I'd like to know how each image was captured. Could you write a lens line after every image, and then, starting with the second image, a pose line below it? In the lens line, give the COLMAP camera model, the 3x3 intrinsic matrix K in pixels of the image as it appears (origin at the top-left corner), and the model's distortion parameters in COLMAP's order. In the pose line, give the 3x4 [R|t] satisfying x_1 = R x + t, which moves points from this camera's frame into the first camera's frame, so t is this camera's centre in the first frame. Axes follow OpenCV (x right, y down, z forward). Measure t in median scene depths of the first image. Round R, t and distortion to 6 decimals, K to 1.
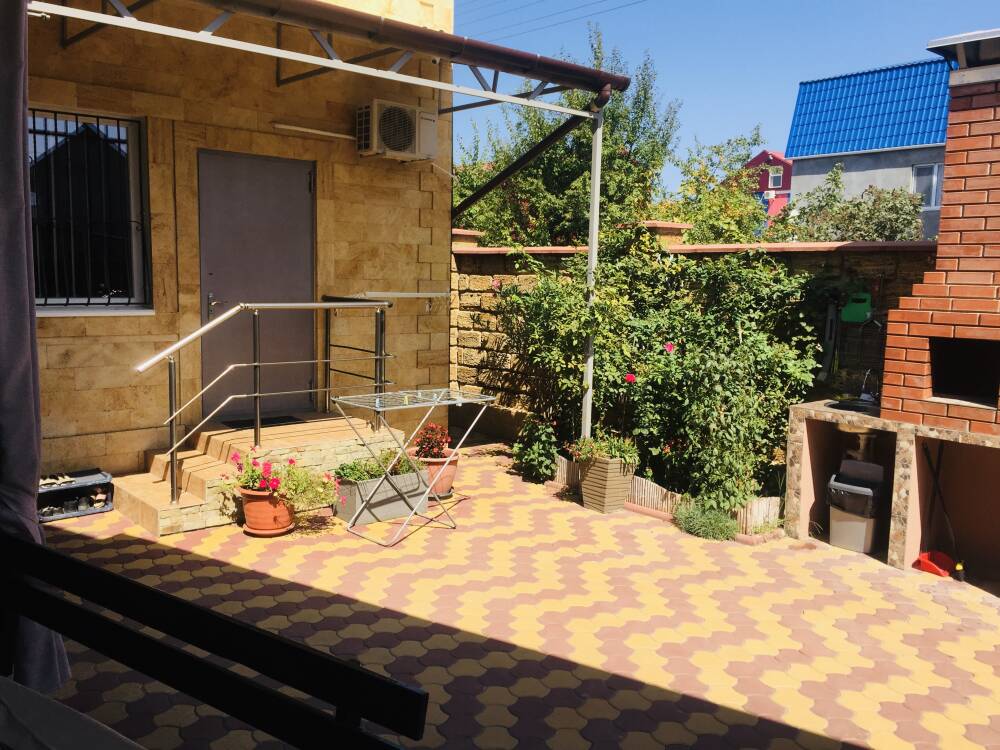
lens RADIAL K [[853.2, 0, 500.6], [0, 853.2, 372.1], [0, 0, 1]] dist [0.080652, -0.119654]
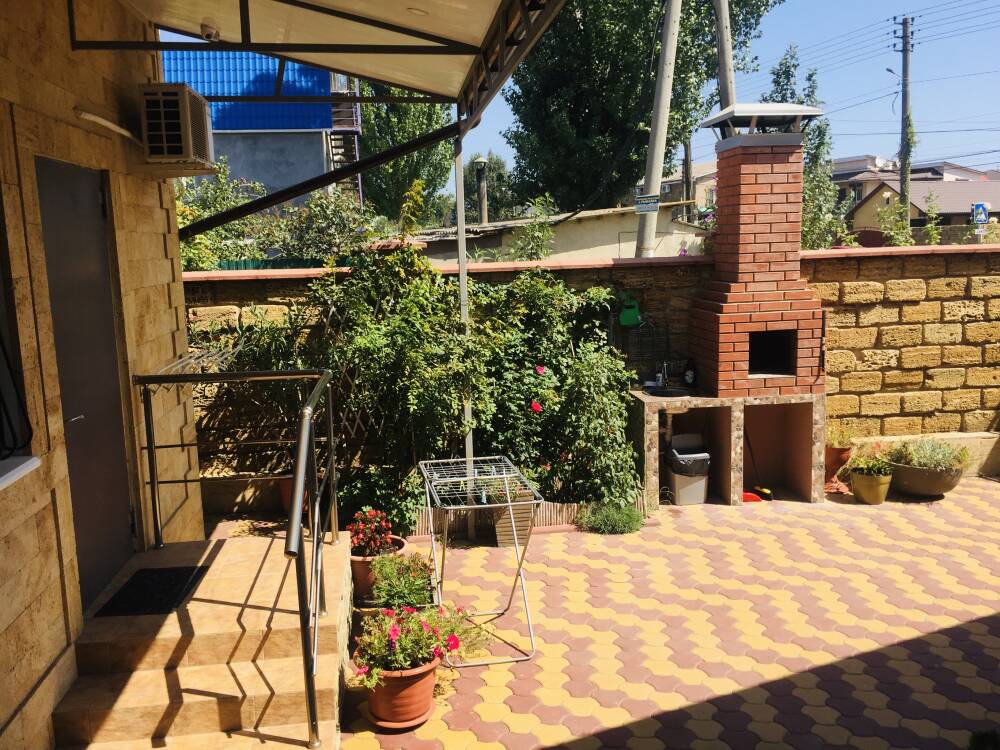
lens RADIAL K [[853.2, 0, 500.6], [0, 853.2, 372.1], [0, 0, 1]] dist [0.080652, -0.119654]
pose [[0.555677, -0.164462, 0.814970, -0.669865], [0.136804, 0.984965, 0.105489, -0.140820], [-0.820066, 0.052873, 0.569821, 0.450144]]
